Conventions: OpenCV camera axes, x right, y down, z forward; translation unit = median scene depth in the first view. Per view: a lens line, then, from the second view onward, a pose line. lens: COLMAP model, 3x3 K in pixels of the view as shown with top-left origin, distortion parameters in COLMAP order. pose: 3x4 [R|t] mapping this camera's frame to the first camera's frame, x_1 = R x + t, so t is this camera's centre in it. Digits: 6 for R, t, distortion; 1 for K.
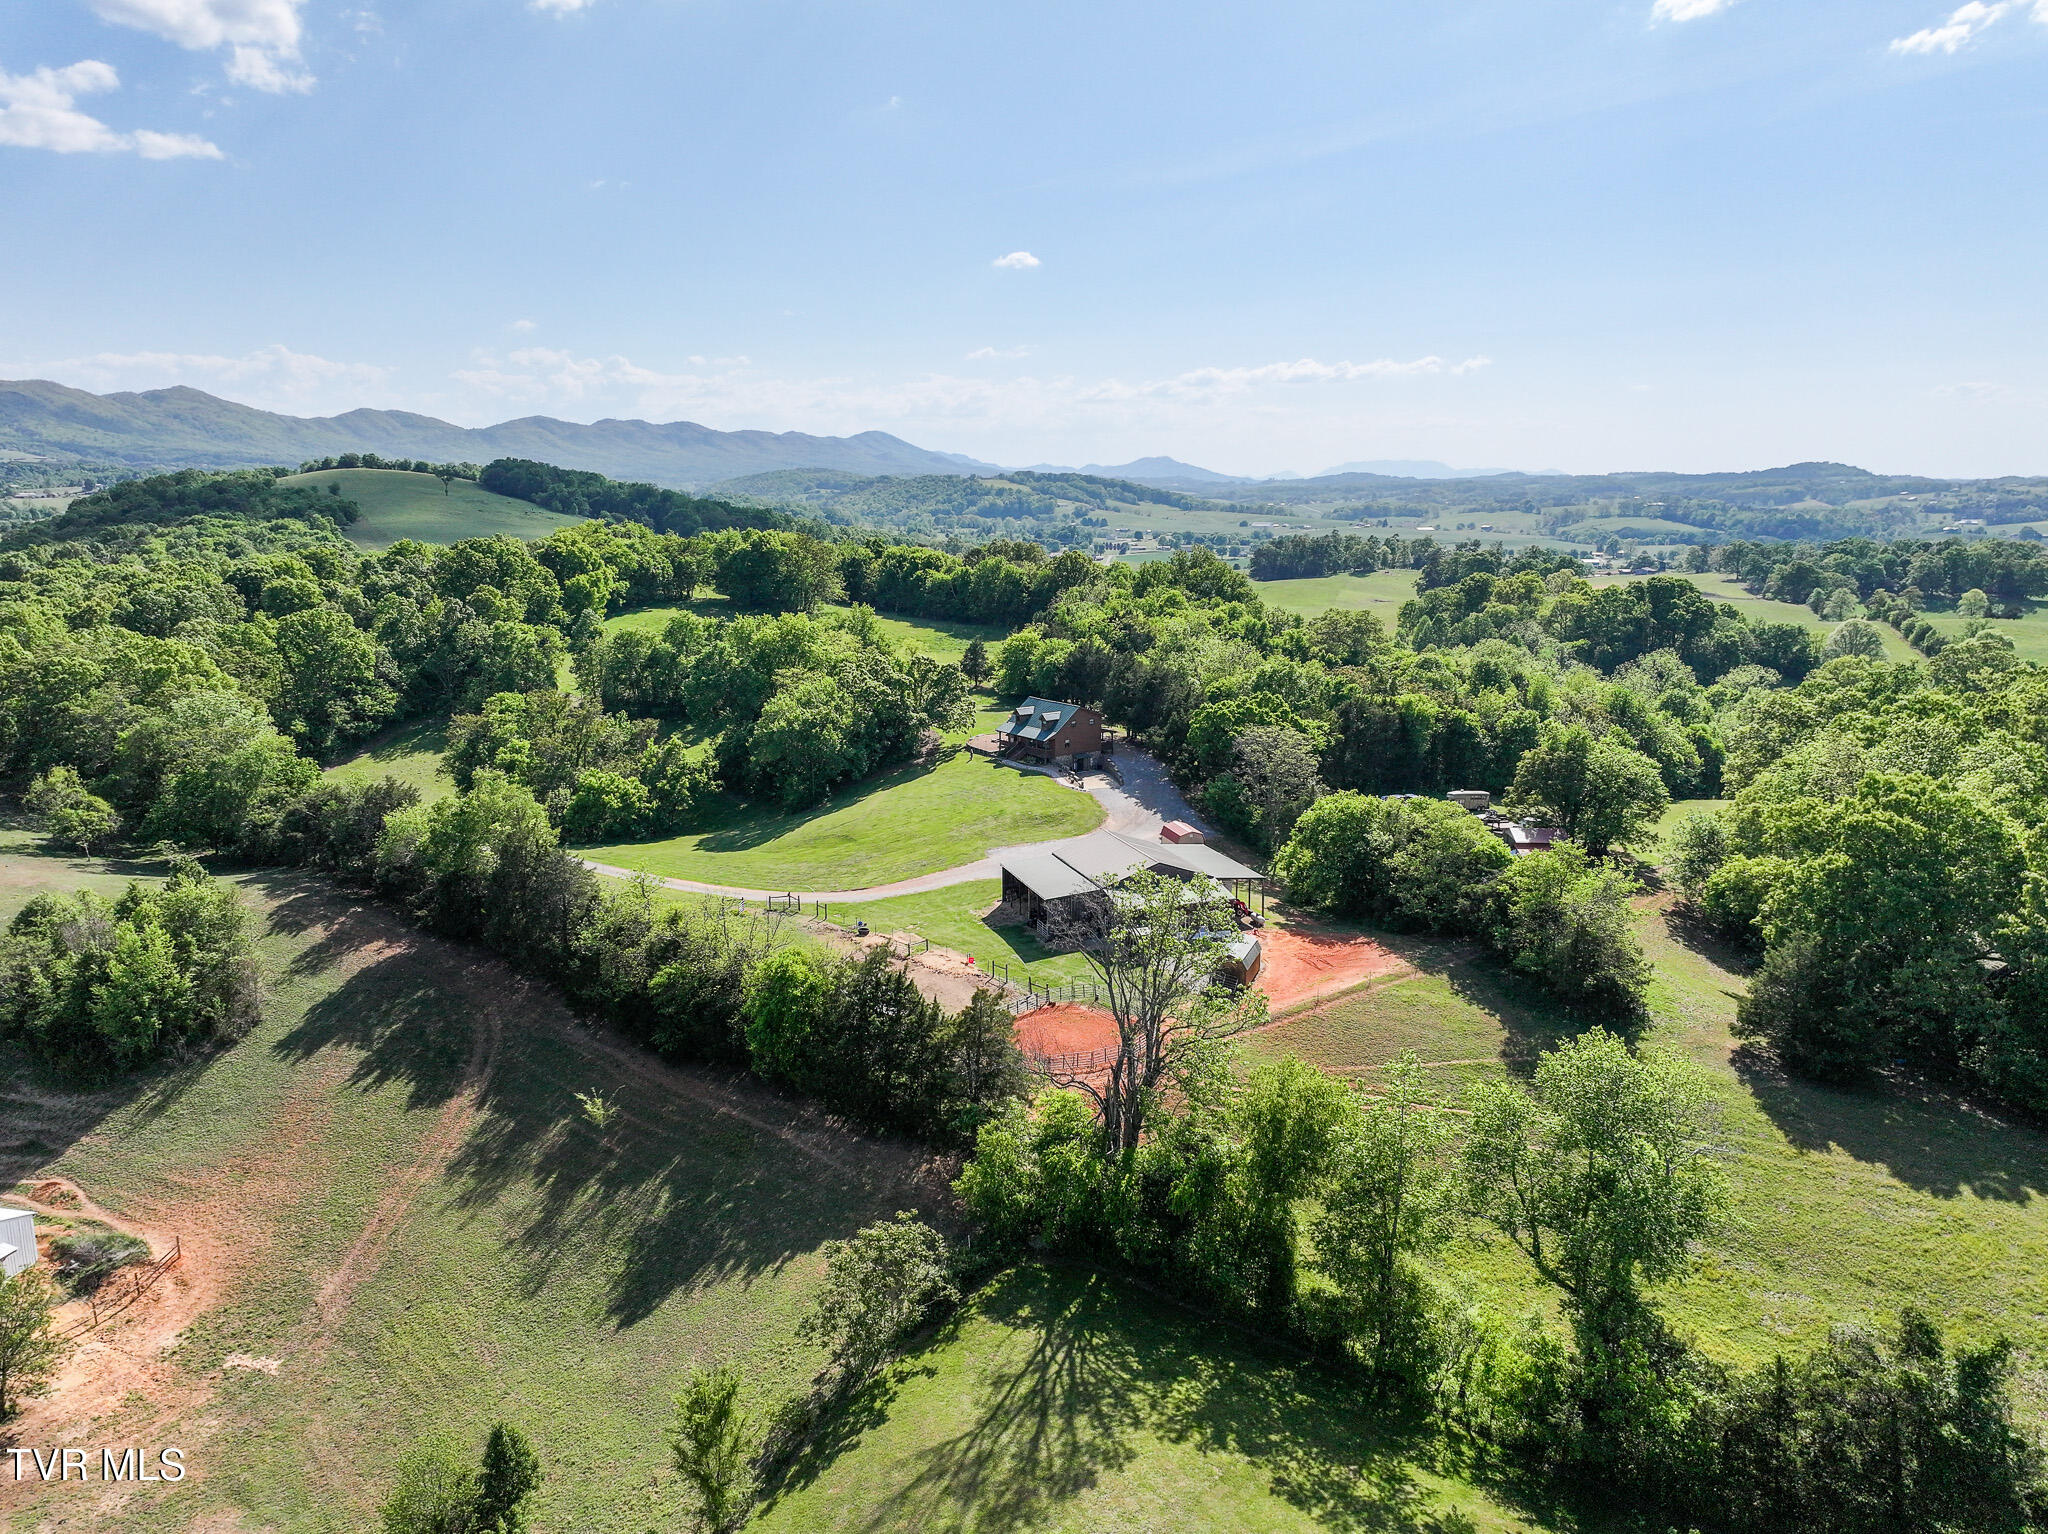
lens RADIAL K [[1425.9, 0, 1031.3], [0, 1425.9, 782.4], [0, 0, 1]] dist [0.006295, 0.007156]
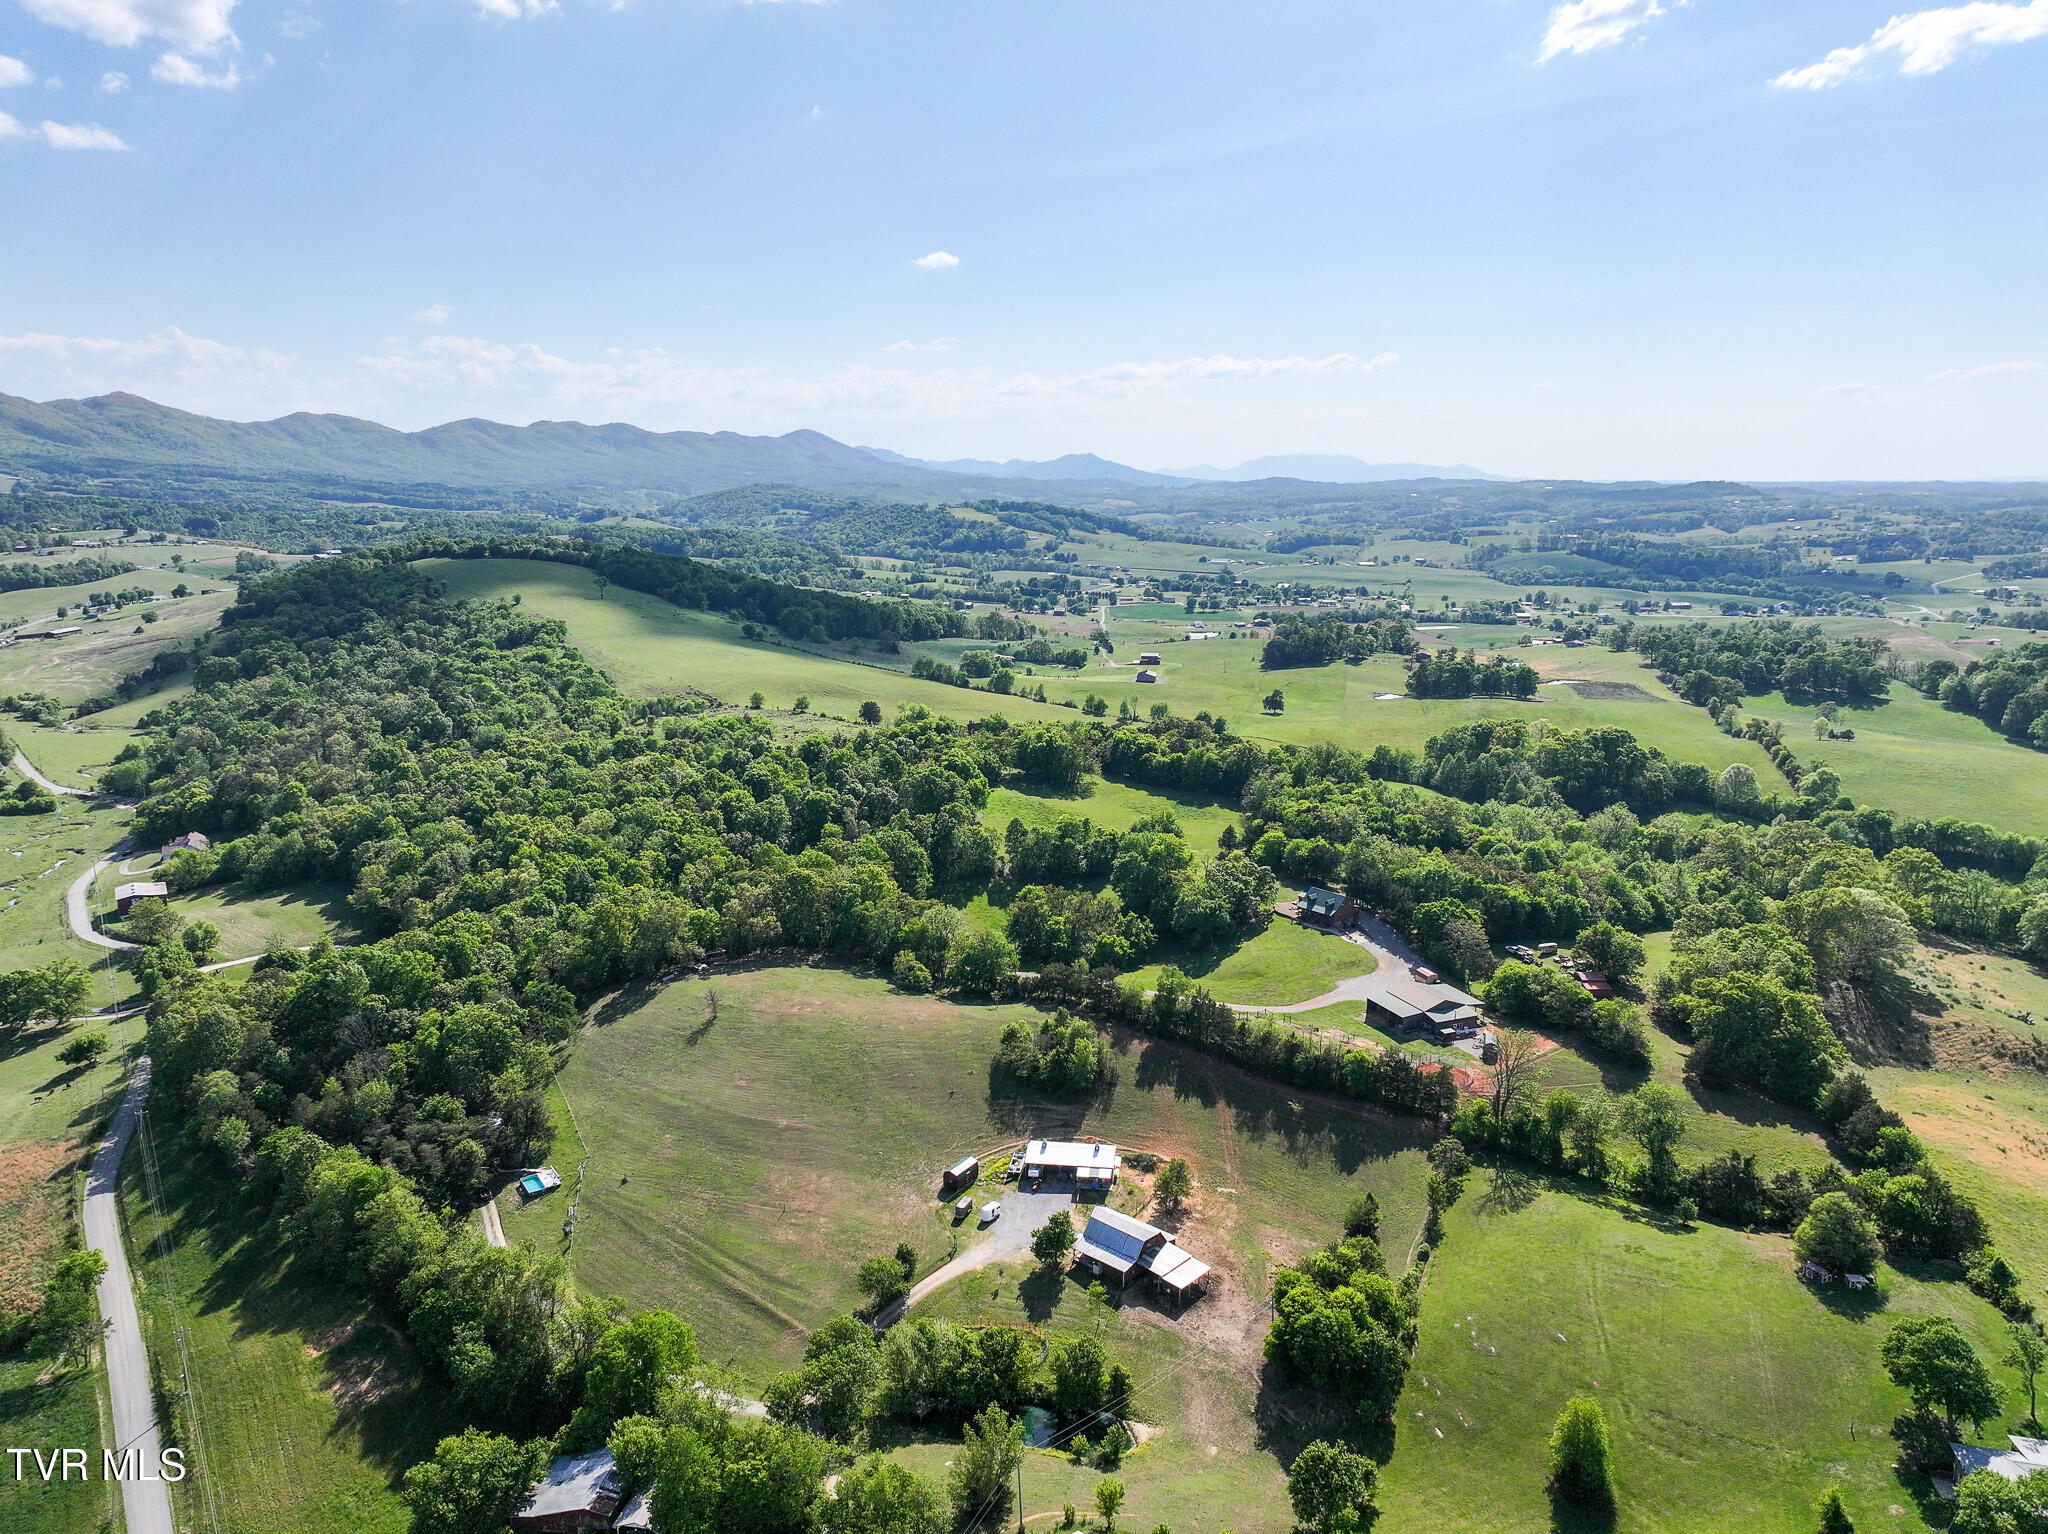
lens RADIAL K [[1425.9, 0, 1015.6], [0, 1425.9, 757.0], [0, 0, 1]] dist [0.006295, 0.007156]
pose [[0.998910, -0.008676, 0.045856, -0.120694], [0.009092, 0.999919, -0.008868, -0.055082], [-0.045775, 0.009275, 0.998909, -0.223930]]
